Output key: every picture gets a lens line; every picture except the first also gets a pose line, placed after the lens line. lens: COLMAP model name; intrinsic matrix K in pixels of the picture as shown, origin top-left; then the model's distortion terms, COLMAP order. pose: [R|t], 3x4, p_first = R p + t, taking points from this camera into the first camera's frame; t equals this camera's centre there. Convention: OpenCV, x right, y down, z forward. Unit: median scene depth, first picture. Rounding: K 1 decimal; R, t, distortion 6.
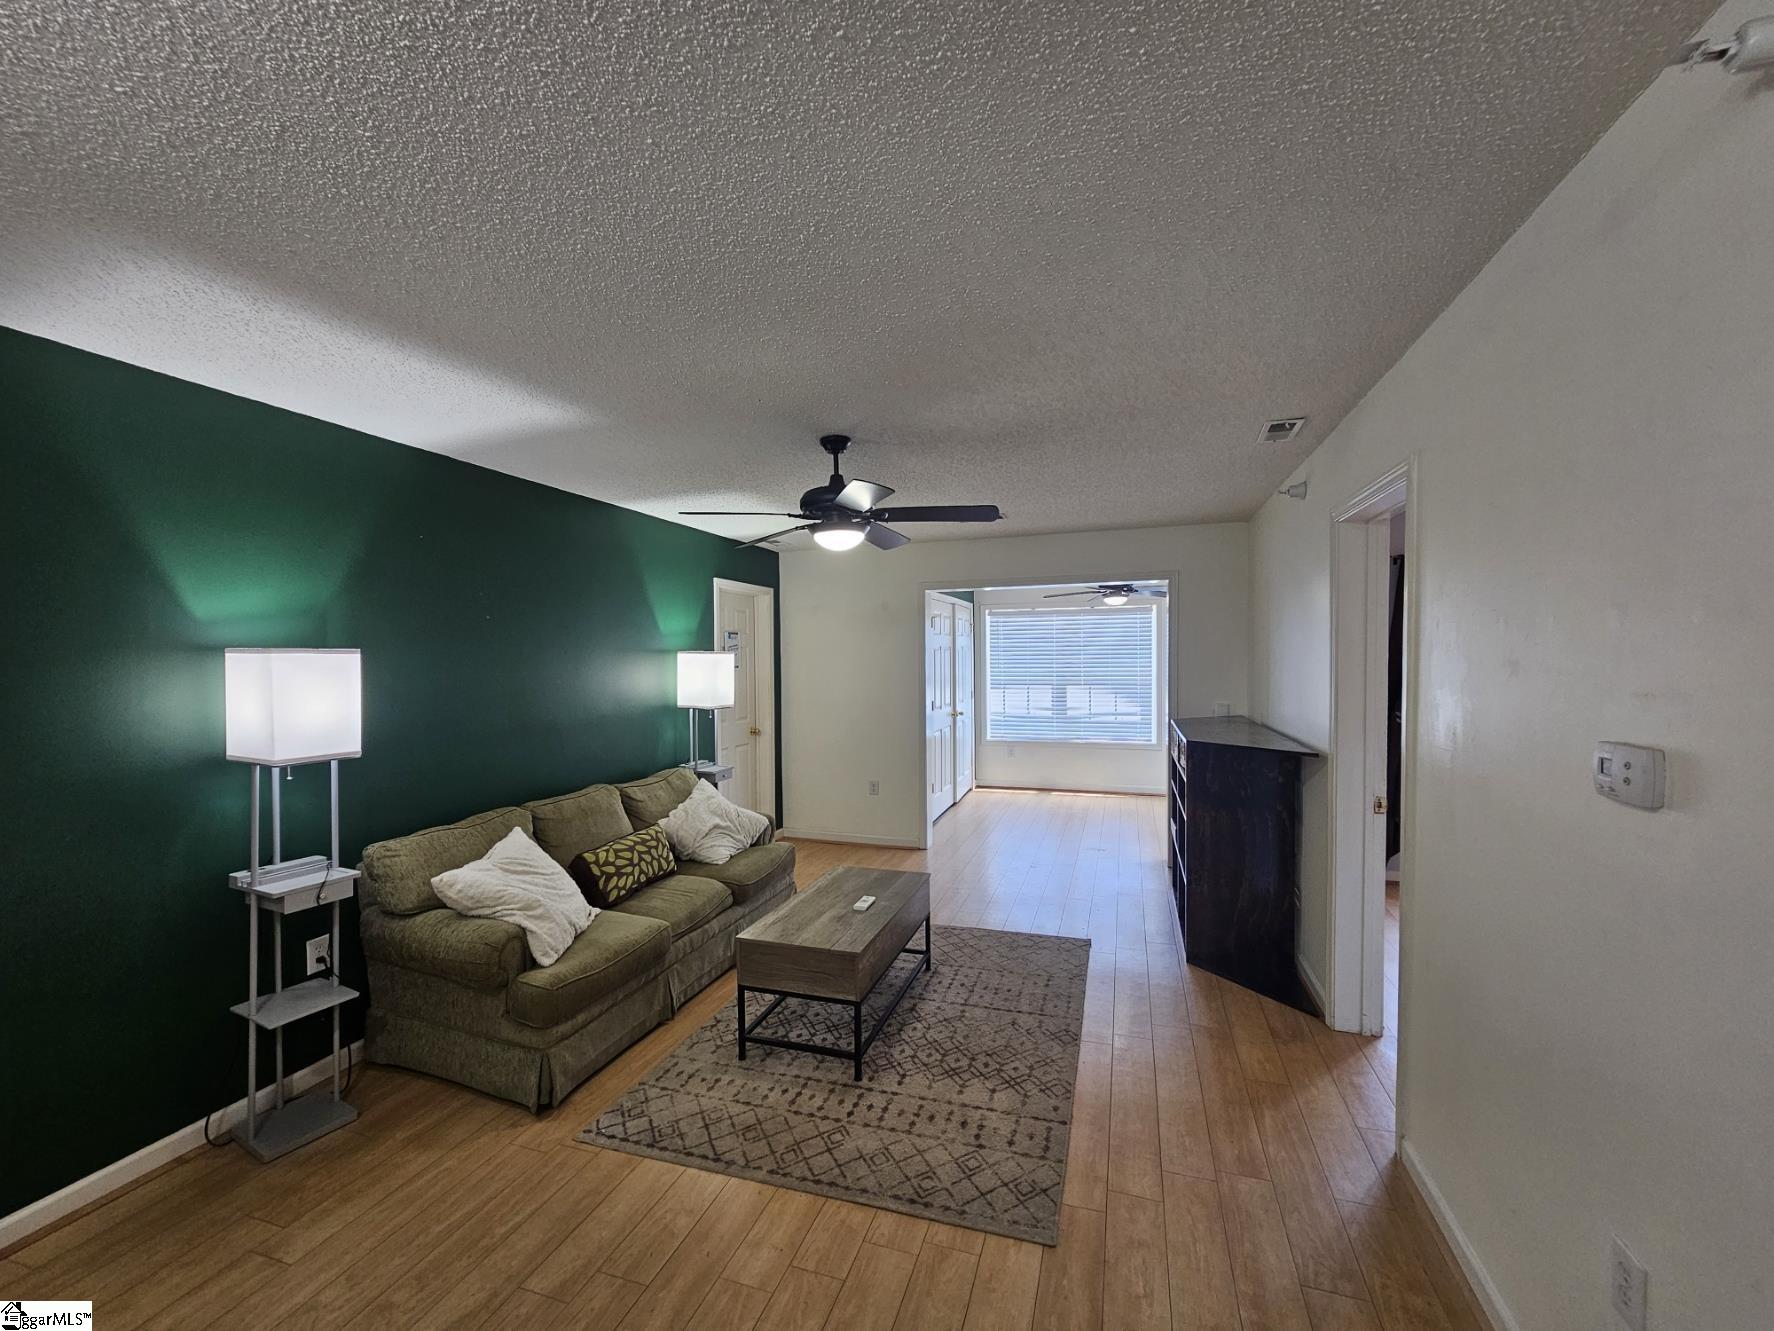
lens RADIAL K [[728.5, 0, 892.8], [0, 728.5, 663.7], [0, 0, 1]] dist [-0.002755, -0.000845]
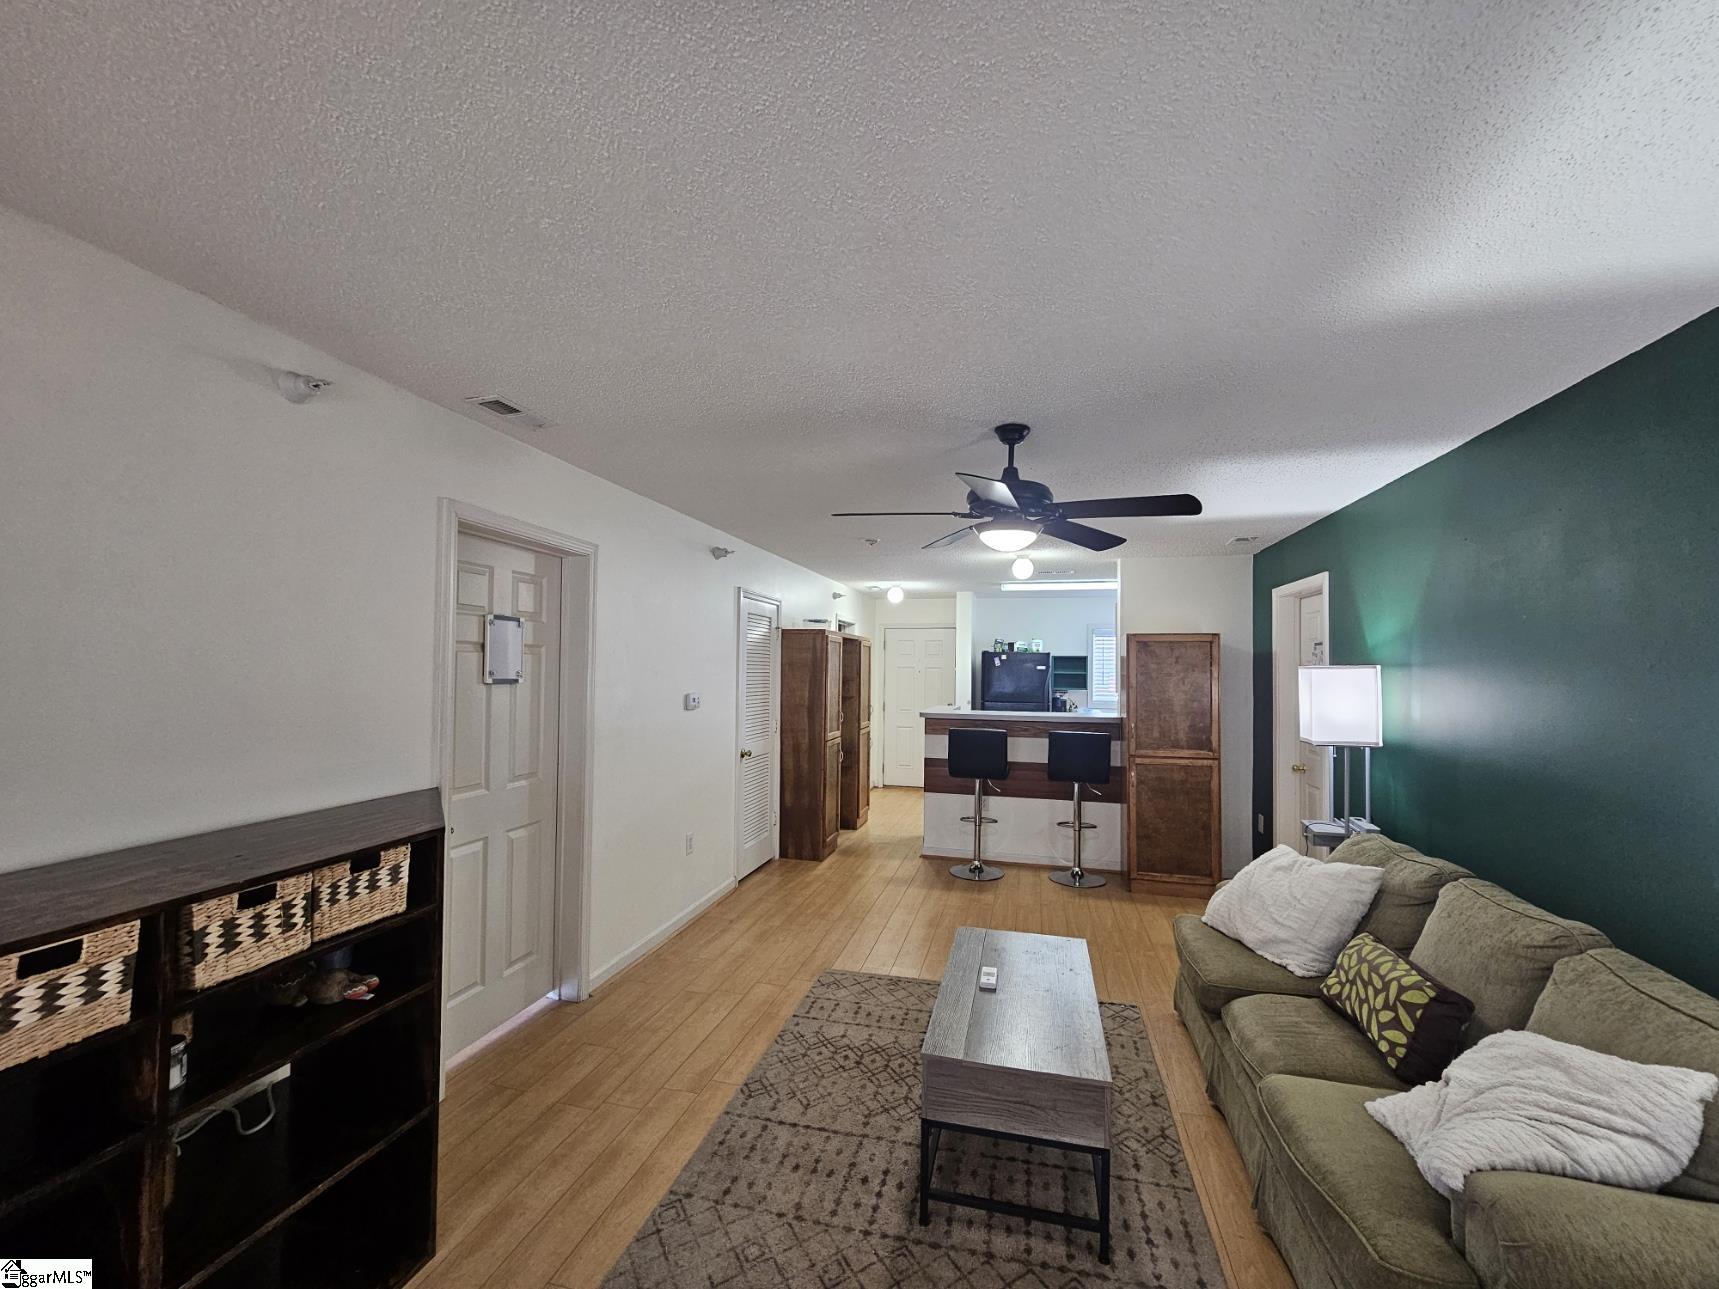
lens RADIAL K [[705.9, 0, 857.2], [0, 705.9, 653.0], [0, 0, 1]] dist [-0.002755, -0.000845]
pose [[-0.997957, -0.008239, -0.063356, 0.183108], [-0.006913, 0.999753, -0.021122, -0.014812], [0.063514, -0.020641, -0.997767, 2.044433]]
